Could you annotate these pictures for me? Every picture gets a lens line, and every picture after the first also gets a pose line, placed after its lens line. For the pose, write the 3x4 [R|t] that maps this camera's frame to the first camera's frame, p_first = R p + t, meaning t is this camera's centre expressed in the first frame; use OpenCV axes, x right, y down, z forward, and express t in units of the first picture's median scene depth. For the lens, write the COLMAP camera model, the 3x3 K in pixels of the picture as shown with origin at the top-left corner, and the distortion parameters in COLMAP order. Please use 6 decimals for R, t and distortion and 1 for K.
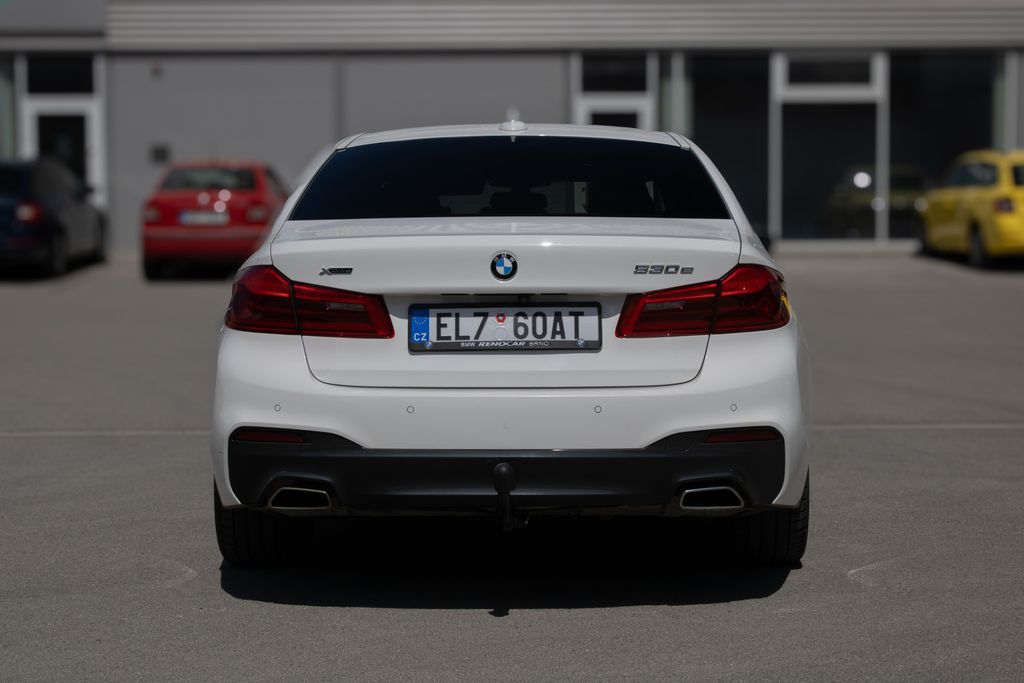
lens RADIAL K [[2056.0, 0, 512.0], [0, 2056.0, 341.5], [0, 0, 1]] dist [-0.031146, 0.044441]
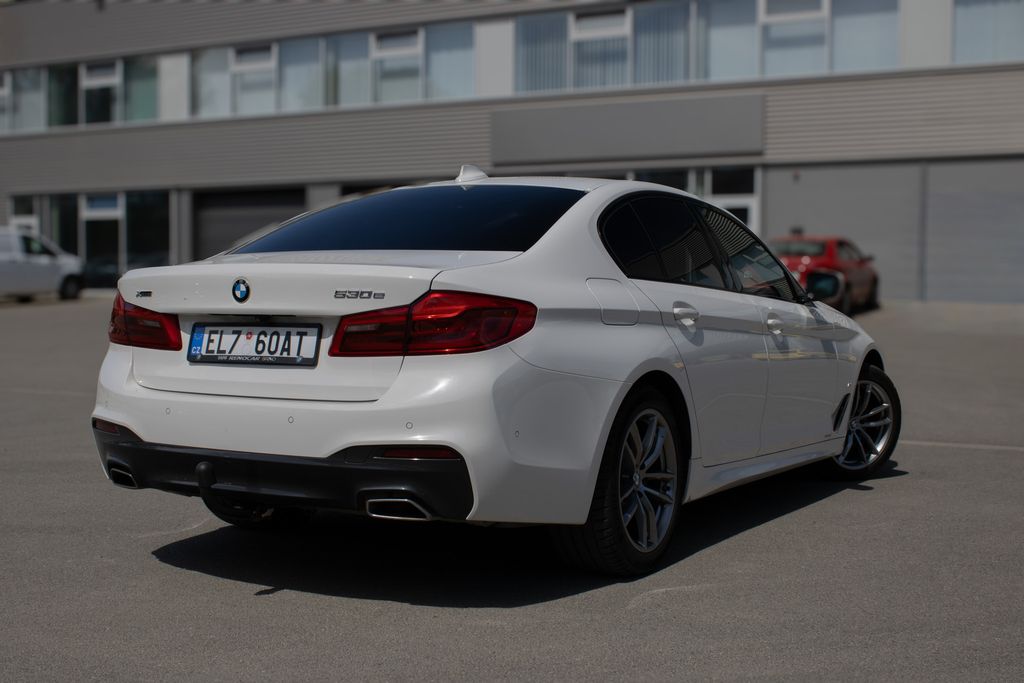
lens RADIAL K [[1286.9, 0, 512.0], [0, 1286.9, 341.5], [0, 0, 1]] dist [-0.005501, -0.006985]
pose [[0.872119, 0.026111, -0.488596, 0.475225], [-0.032799, 0.999449, -0.005133, -0.009356], [0.488193, 0.020502, 0.872495, 0.443571]]
